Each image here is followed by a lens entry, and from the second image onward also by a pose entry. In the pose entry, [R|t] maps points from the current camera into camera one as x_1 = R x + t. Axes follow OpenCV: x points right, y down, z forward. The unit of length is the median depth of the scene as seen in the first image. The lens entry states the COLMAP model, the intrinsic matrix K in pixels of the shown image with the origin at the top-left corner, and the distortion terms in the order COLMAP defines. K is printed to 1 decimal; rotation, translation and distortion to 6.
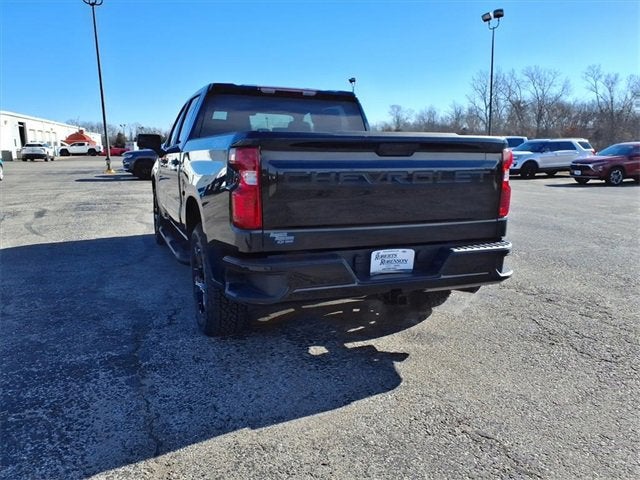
lens RADIAL K [[515.7, 0, 315.1], [0, 515.7, 238.2], [0, 0, 1]] dist [0.040933, -0.051446]
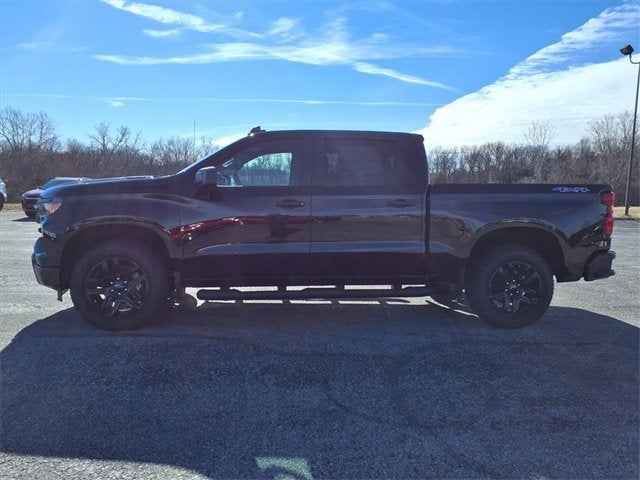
lens RADIAL K [[518.2, 0, 311.9], [0, 518.2, 233.6], [0, 0, 1]] dist [0.035515, -0.046970]
pose [[0.262268, -0.080716, 0.961614, -1.581254], [0.147019, 0.988205, 0.042850, -0.188412], [-0.953730, 0.130137, 0.271041, 1.067047]]
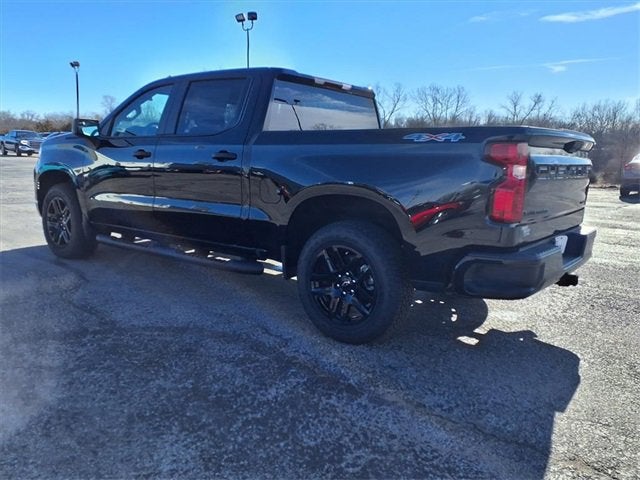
lens RADIAL K [[527.1, 0, 319.8], [0, 527.1, 237.8], [0, 0, 1]] dist [0.087055, -0.099555]
pose [[0.859260, -0.060652, 0.507931, -0.694662], [0.060890, 0.998014, 0.016165, -0.019597], [-0.507903, 0.017038, 0.861246, 0.204026]]
